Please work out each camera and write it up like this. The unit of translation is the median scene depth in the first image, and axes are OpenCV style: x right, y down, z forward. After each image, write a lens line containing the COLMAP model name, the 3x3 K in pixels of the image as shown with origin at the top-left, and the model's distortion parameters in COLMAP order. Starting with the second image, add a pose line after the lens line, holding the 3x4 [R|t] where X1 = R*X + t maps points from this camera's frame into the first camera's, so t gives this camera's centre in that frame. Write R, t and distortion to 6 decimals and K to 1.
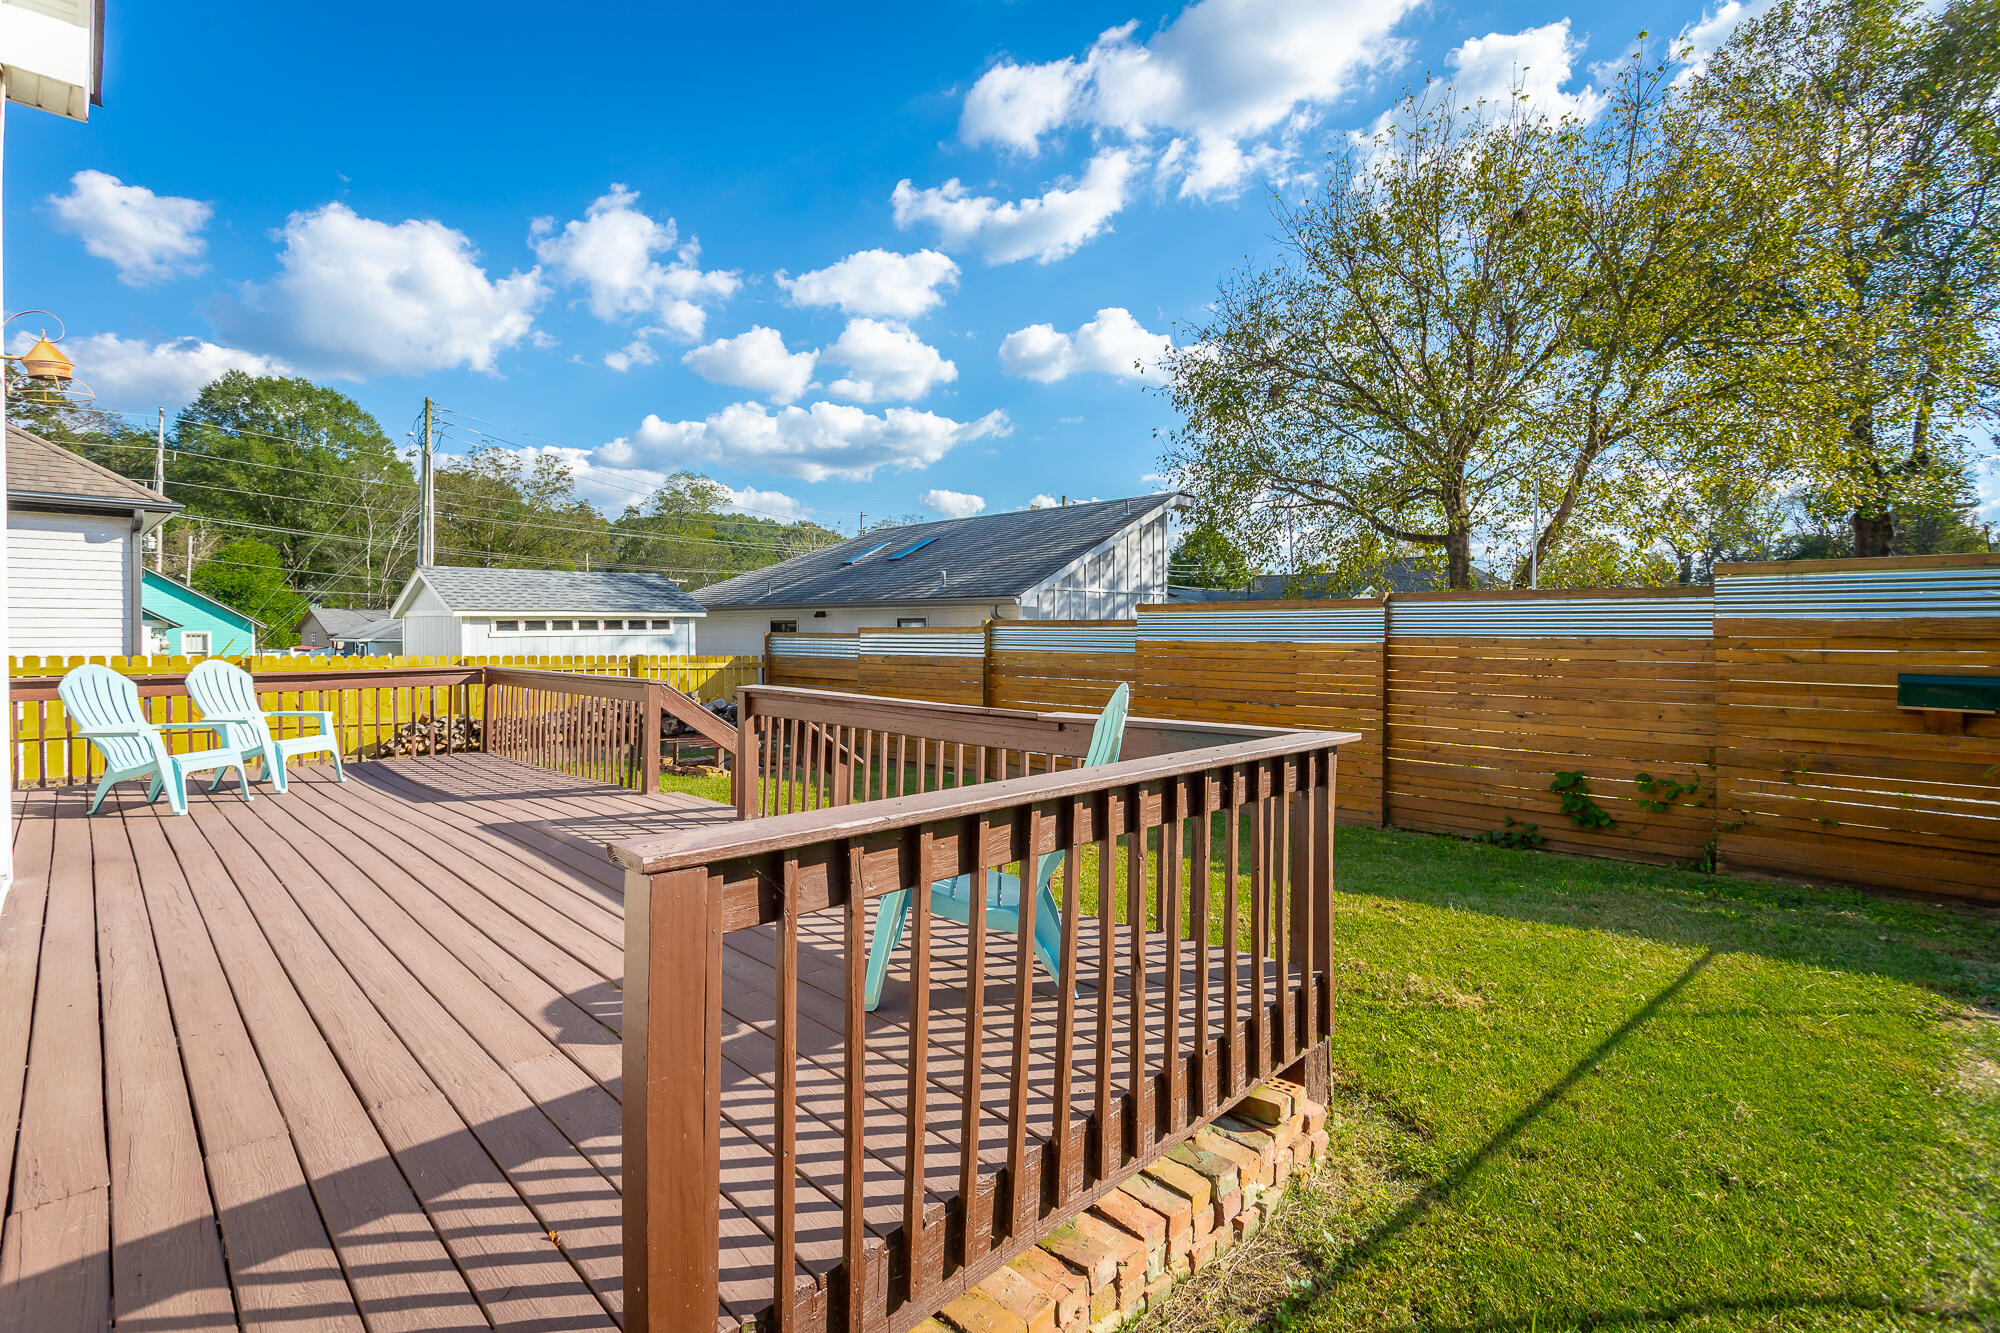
lens RADIAL K [[939.9, 0, 986.1], [0, 939.9, 626.5], [0, 0, 1]] dist [-0.004311, 0.002276]
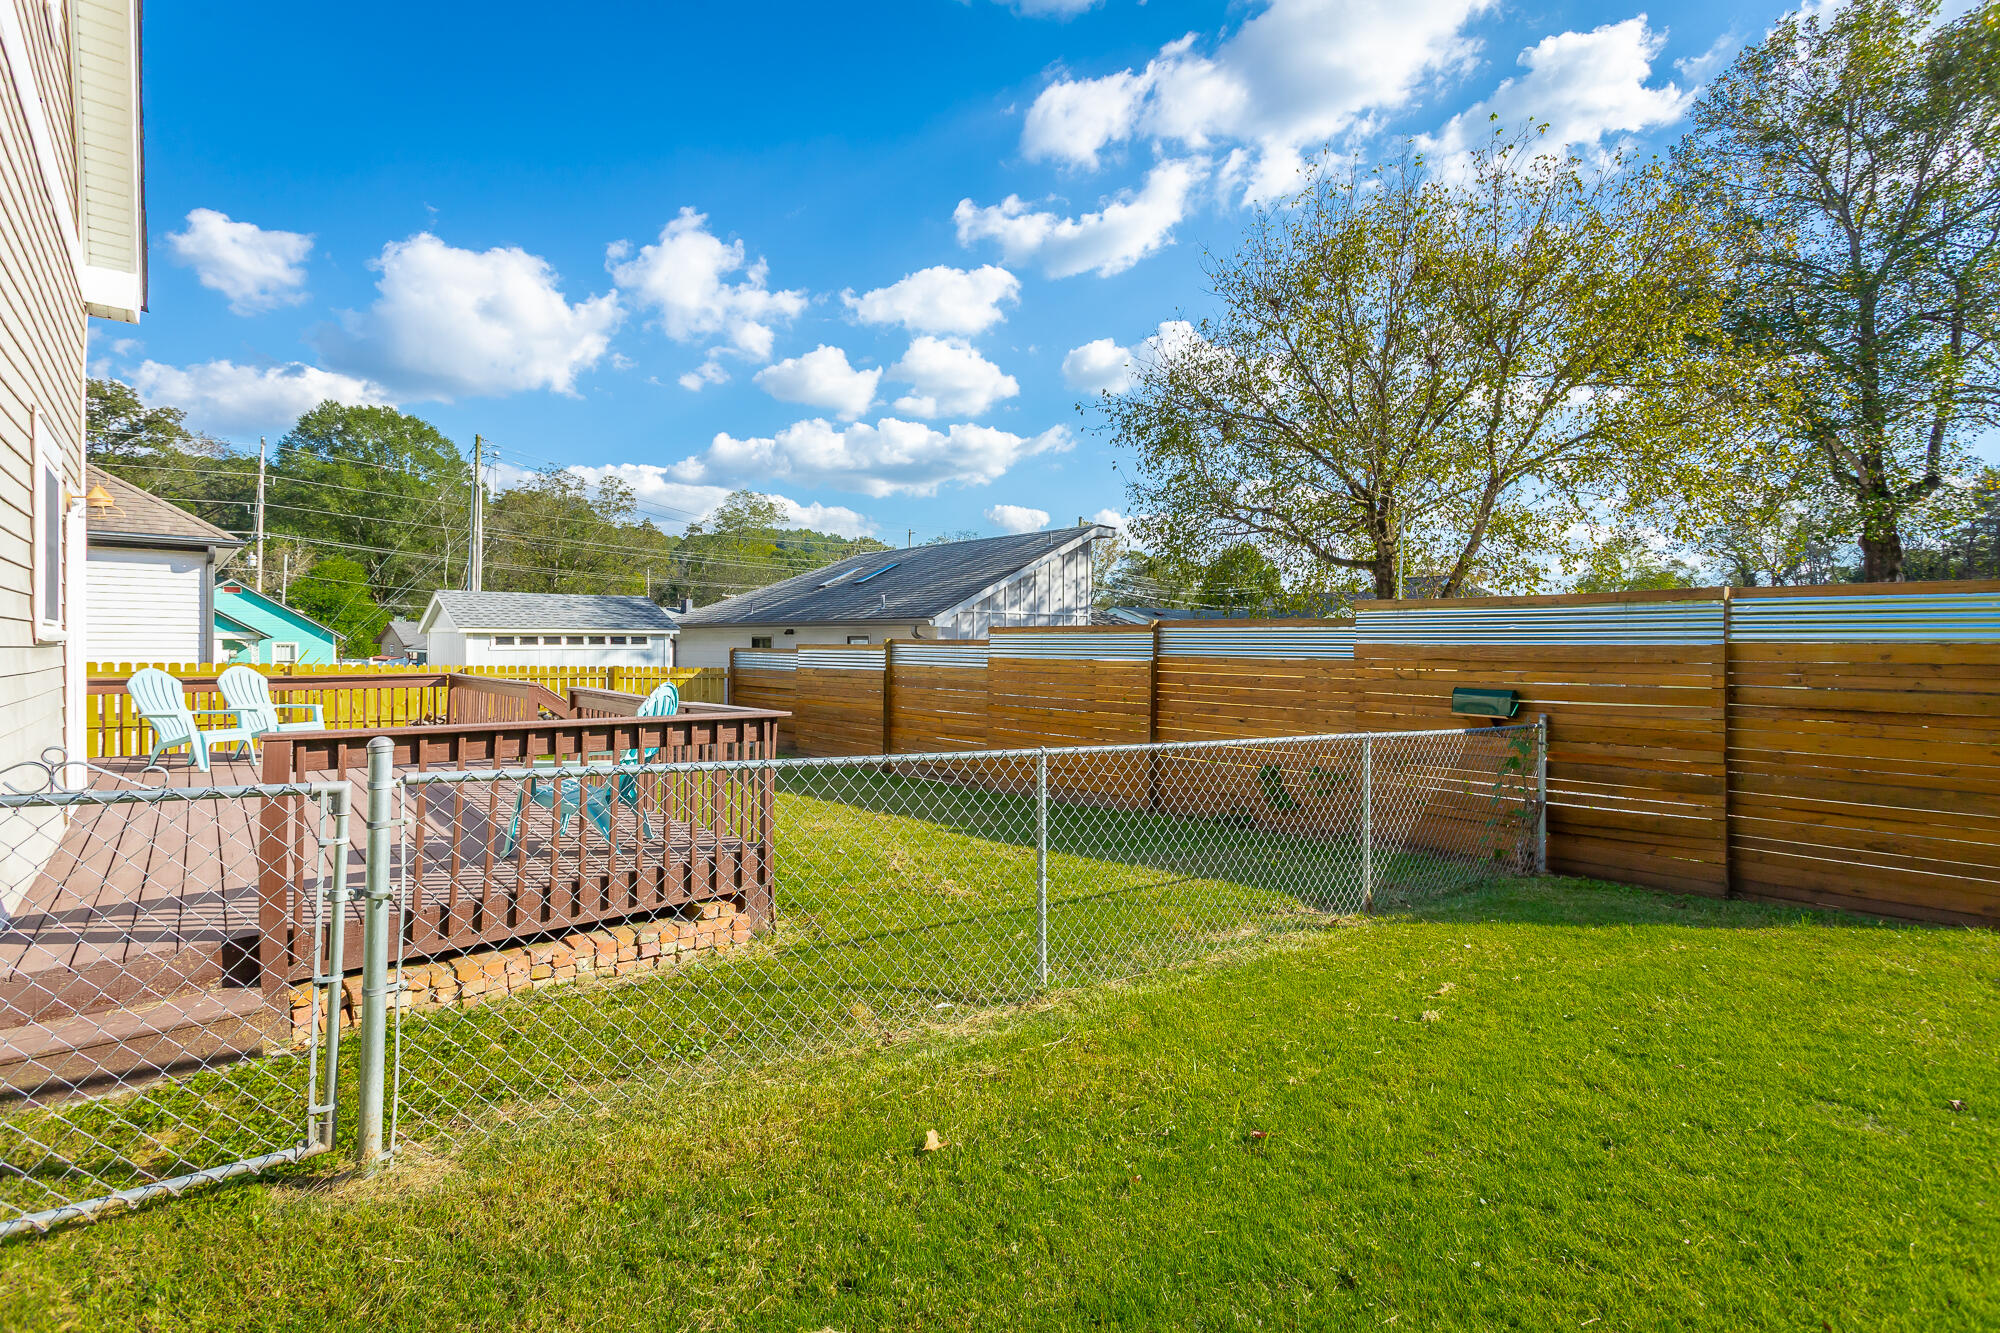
lens RADIAL K [[939.9, 0, 994.8], [0, 939.9, 660.2], [0, 0, 1]] dist [-0.004311, 0.002276]
pose [[0.997715, 0.007787, -0.067110, 0.038106], [-0.006382, 0.999756, 0.021136, -0.001038], [0.067258, -0.020659, 0.997522, -0.030634]]
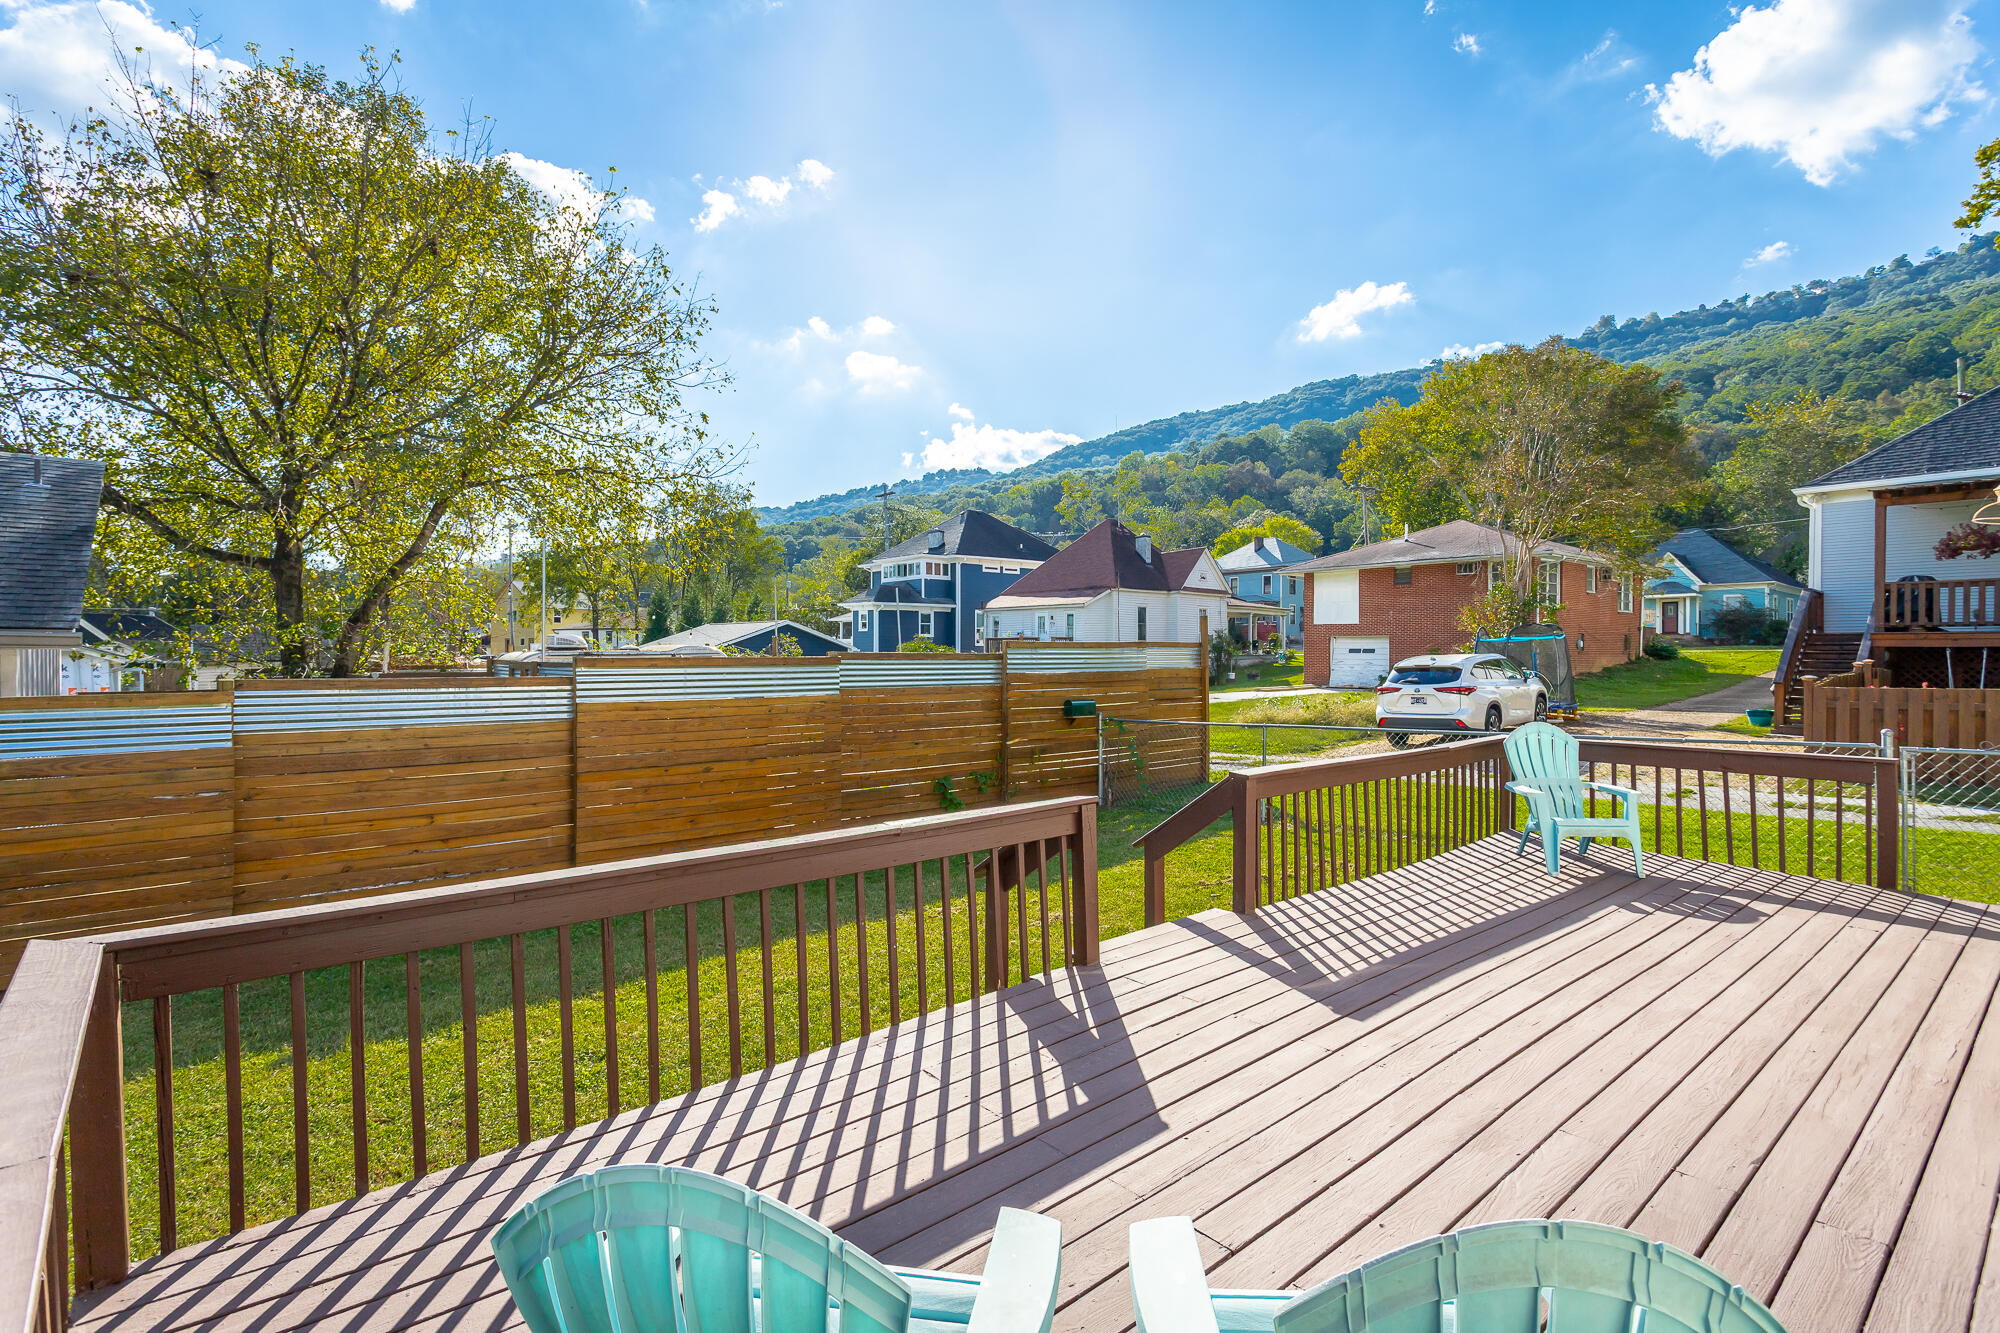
lens RADIAL K [[939.9, 0, 999.1], [0, 939.9, 665.9], [0, 0, 1]] dist [-0.004311, 0.002276]
pose [[0.073415, -0.010040, 0.997251, -0.093421], [-0.004439, 0.999936, 0.010394, -0.004057], [-0.997292, -0.005190, 0.073366, 0.090109]]
